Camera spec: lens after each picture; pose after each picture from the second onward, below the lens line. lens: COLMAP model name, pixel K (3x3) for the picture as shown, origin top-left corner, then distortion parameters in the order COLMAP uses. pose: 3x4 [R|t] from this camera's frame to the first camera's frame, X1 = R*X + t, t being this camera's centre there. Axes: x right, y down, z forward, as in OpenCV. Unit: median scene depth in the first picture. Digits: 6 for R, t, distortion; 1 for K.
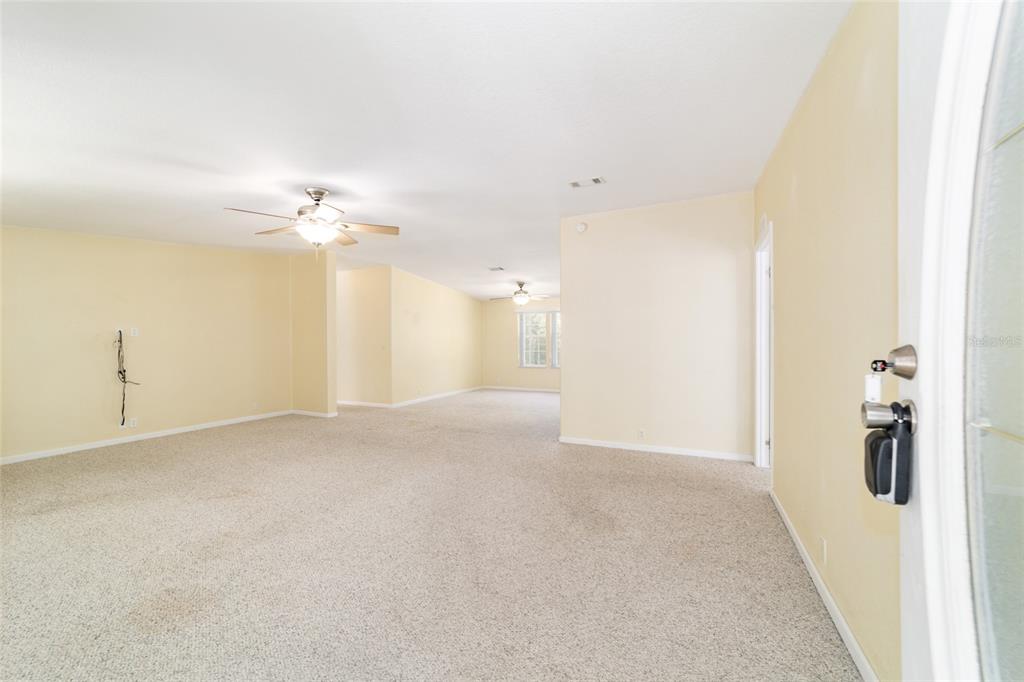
lens RADIAL K [[393.0, 0, 512.5], [0, 393.0, 339.1], [0, 0, 1]] dist [-0.008444, 0.000169]
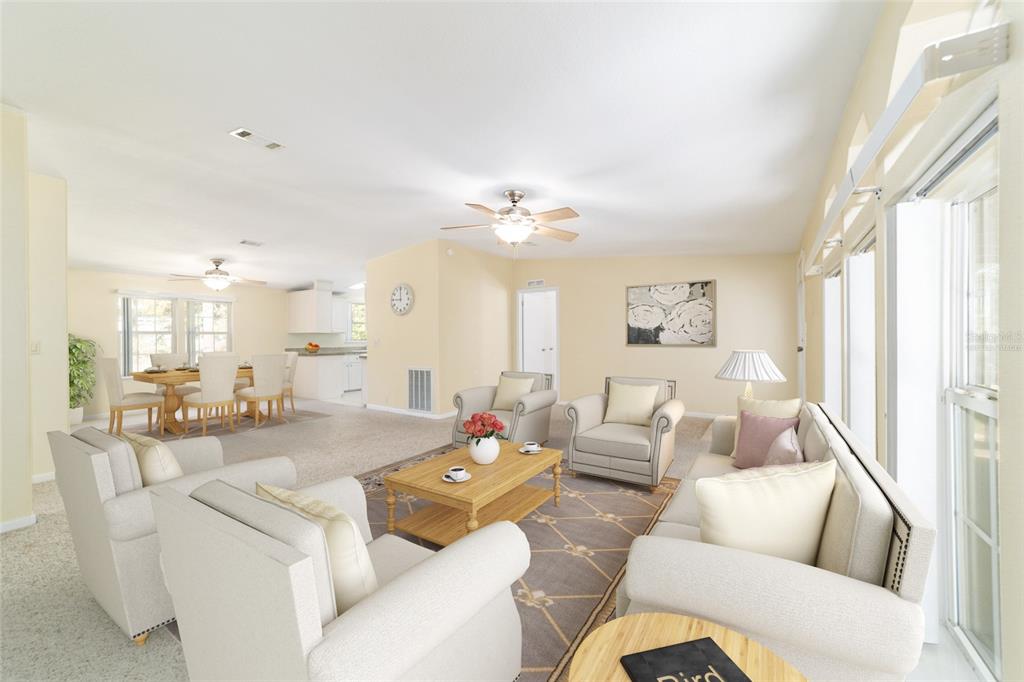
lens RADIAL K [[391.4, 0, 511.5], [0, 391.4, 339.0], [0, 0, 1]] dist [-0.018605, 0.008292]
pose [[0.150832, 0.002061, 0.988557, -0.753358], [-0.001300, 0.999997, -0.001886, 0.007332], [-0.988559, -0.001001, 0.150835, 0.420681]]
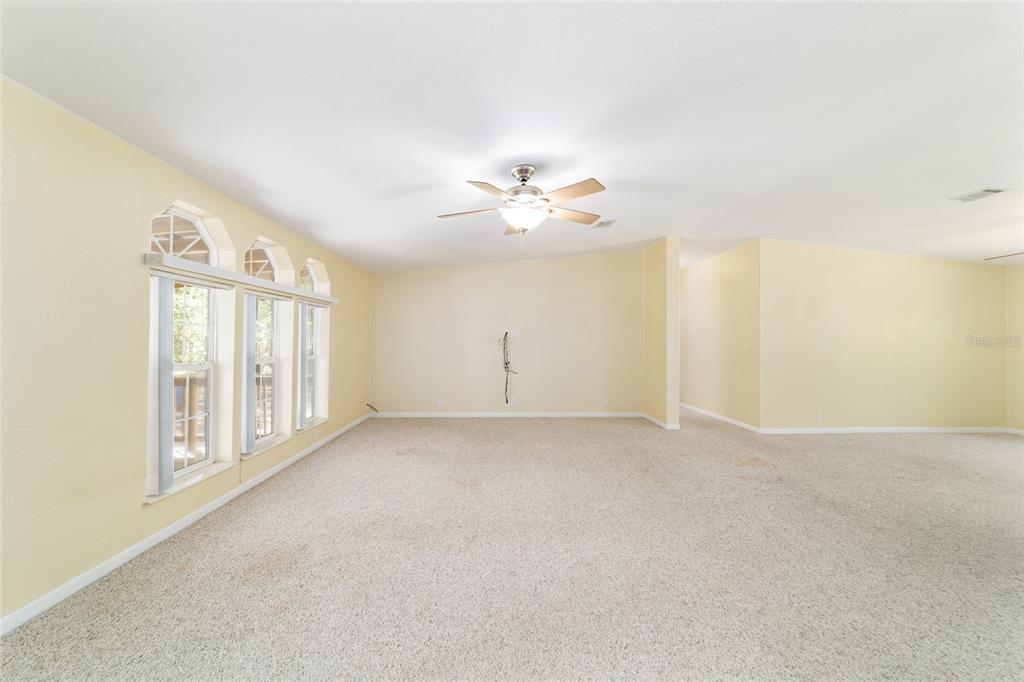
lens RADIAL K [[393.0, 0, 512.5], [0, 393.0, 339.1], [0, 0, 1]] dist [-0.008444, 0.000169]
pose [[0.456382, 0.001399, -0.889783, 0.136221], [-0.000363, 0.999999, 0.001386, 0.000863], [0.889784, -0.000310, 0.456382, 0.286137]]
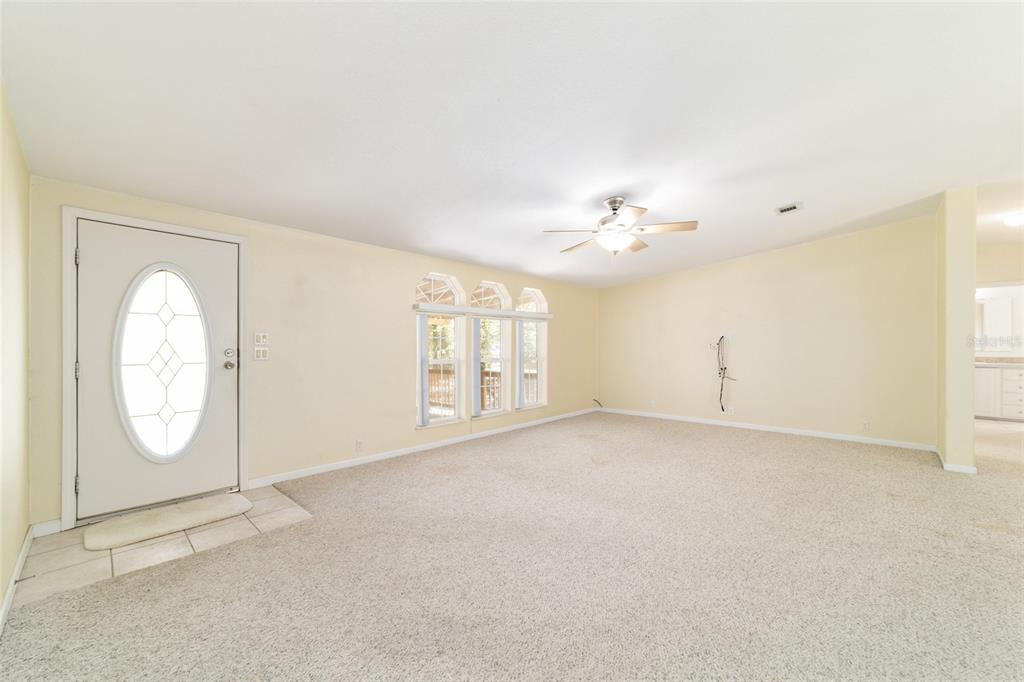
lens RADIAL K [[399.9, 0, 511.8], [0, 399.9, 345.8], [0, 0, 1]] dist [-0.001062, 0.000340]
pose [[-0.308874, 0.001707, -0.951101, 0.297564], [0.011775, 0.999929, -0.002029, 0.003781], [0.951030, -0.011826, -0.308873, 0.528262]]
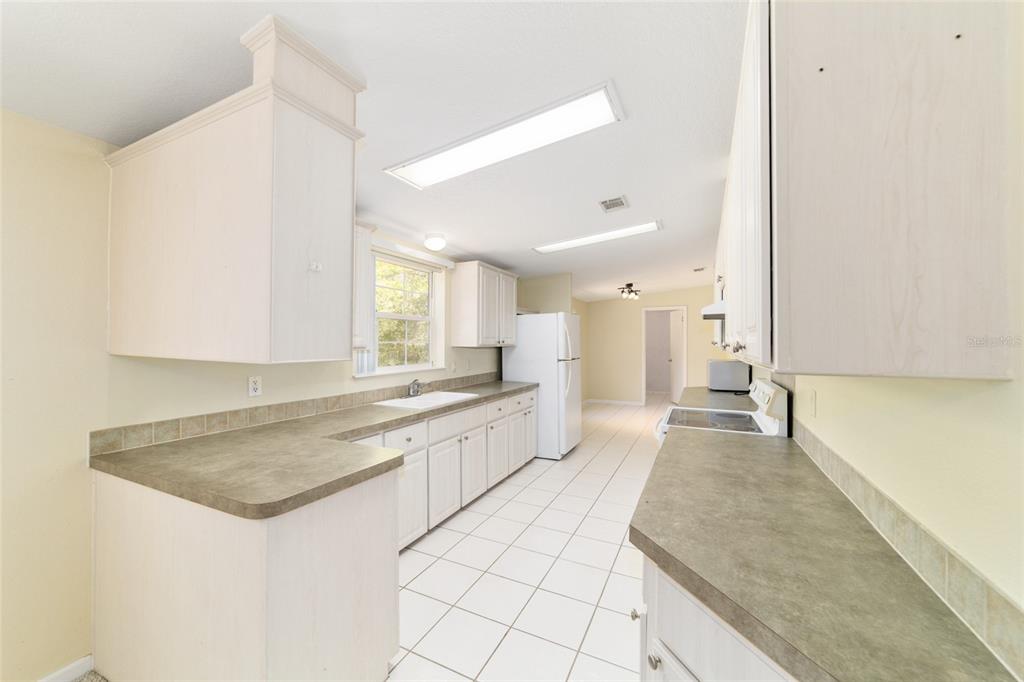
lens RADIAL K [[391.4, 0, 511.5], [0, 391.4, 339.0], [0, 0, 1]] dist [-0.018605, 0.008292]
pose [[0.030092, 0.008935, 0.999507, 0.127390], [-0.009882, 0.999914, -0.008641, -0.023821], [-0.999498, -0.009617, 0.030178, 1.045445]]
